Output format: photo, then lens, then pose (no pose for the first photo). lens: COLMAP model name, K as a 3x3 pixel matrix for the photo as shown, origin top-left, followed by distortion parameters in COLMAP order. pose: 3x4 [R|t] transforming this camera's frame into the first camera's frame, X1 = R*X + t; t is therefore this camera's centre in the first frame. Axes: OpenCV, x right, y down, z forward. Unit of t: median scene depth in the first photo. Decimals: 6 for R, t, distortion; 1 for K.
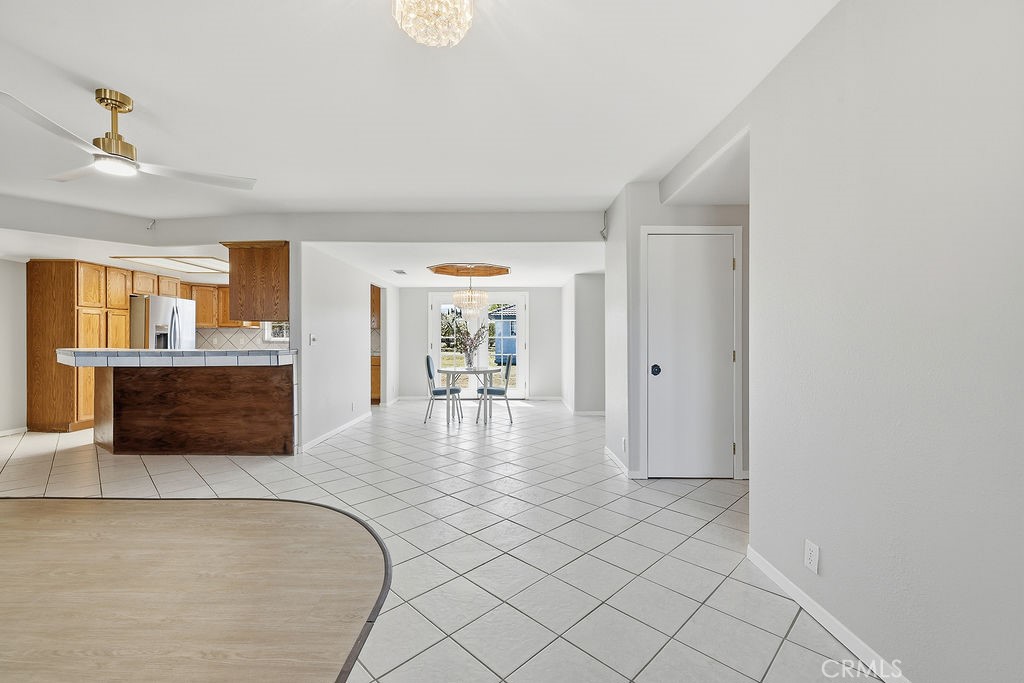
lens RADIAL K [[438.0, 0, 514.5], [0, 438.0, 339.1], [0, 0, 1]] dist [0.001743, -0.000211]
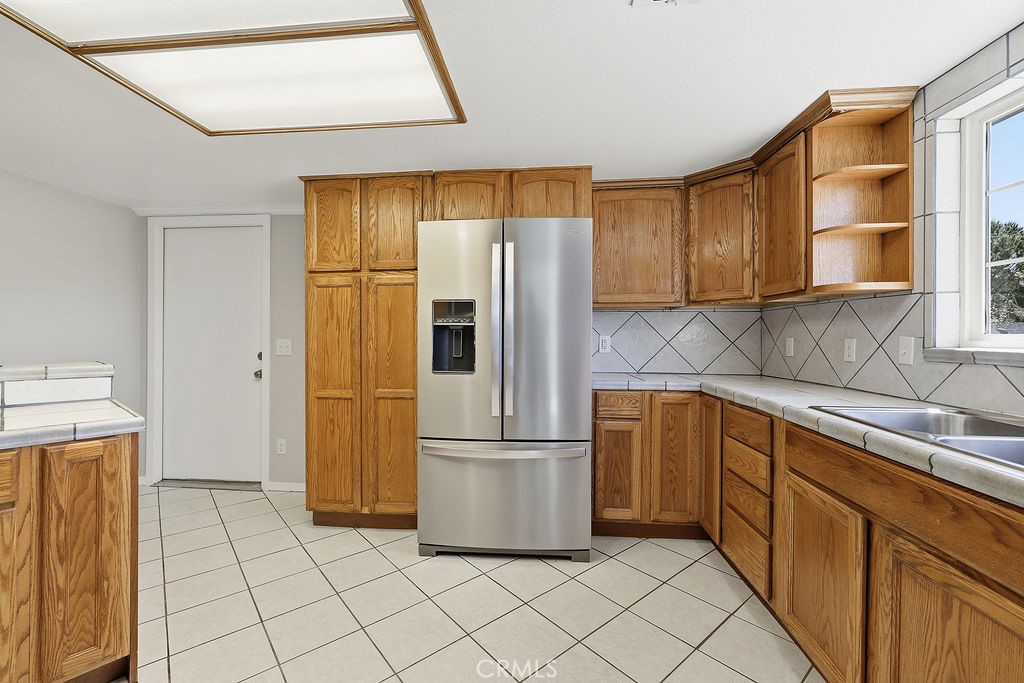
lens RADIAL K [[438.0, 0, 495.6], [0, 438.0, 333.2], [0, 0, 1]] dist [0.001743, -0.000211]
pose [[-0.115411, -0.009940, -0.993268, -0.615137], [-0.000831, 0.999951, -0.009911, -0.003059], [0.993318, -0.000318, -0.115413, 1.460782]]
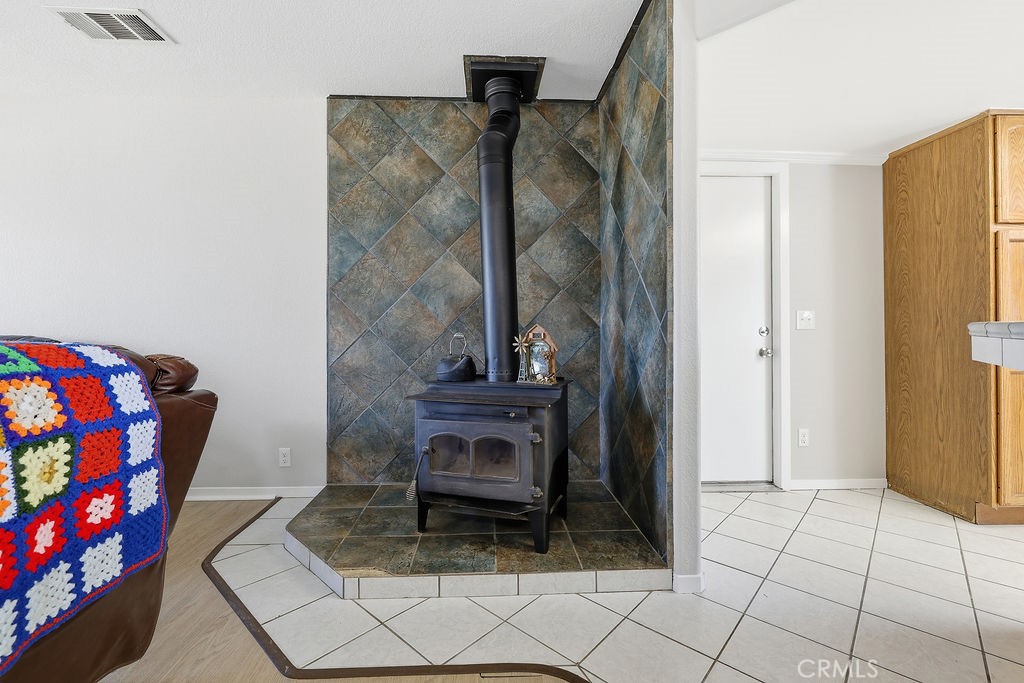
lens RADIAL K [[438.0, 0, 503.8], [0, 438.0, 328.8], [0, 0, 1]] dist [0.001743, -0.000211]
pose [[0.041845, -0.007763, -0.999094, -0.697069], [0.003421, 0.999965, -0.007627, 0.028016], [0.999118, -0.003098, 0.041870, 0.600793]]
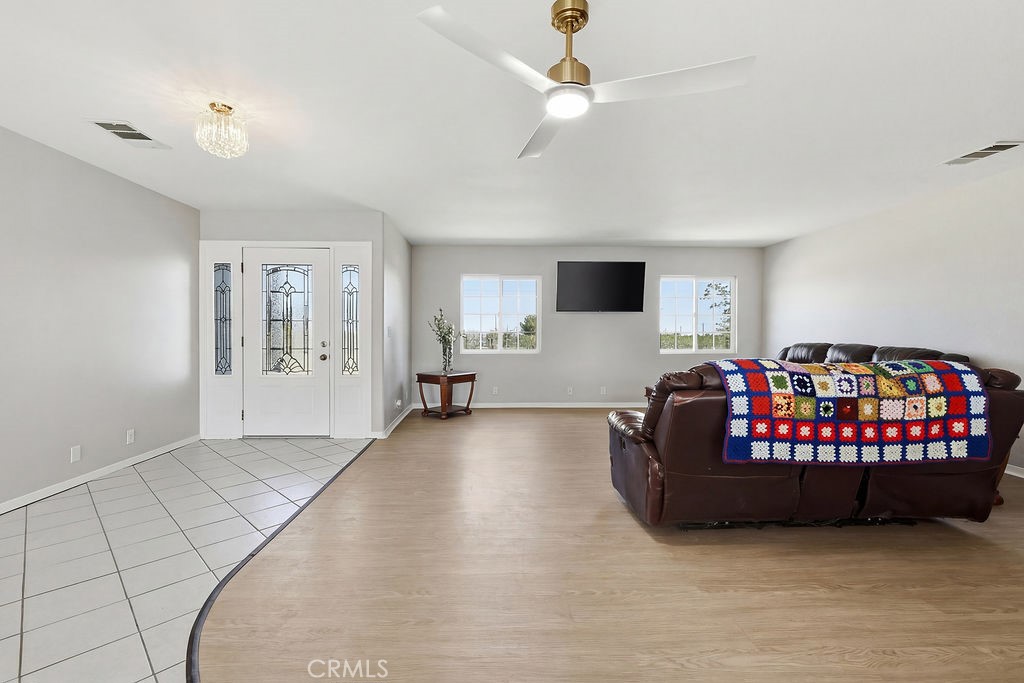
lens RADIAL K [[438.0, 0, 511.3], [0, 438.0, 337.7], [0, 0, 1]] dist [0.001743, -0.000211]
pose [[-0.998900, -0.005220, -0.046595, -0.391939], [-0.005711, 0.999929, 0.010412, 0.005058], [0.046537, 0.010667, -0.998860, 0.882193]]
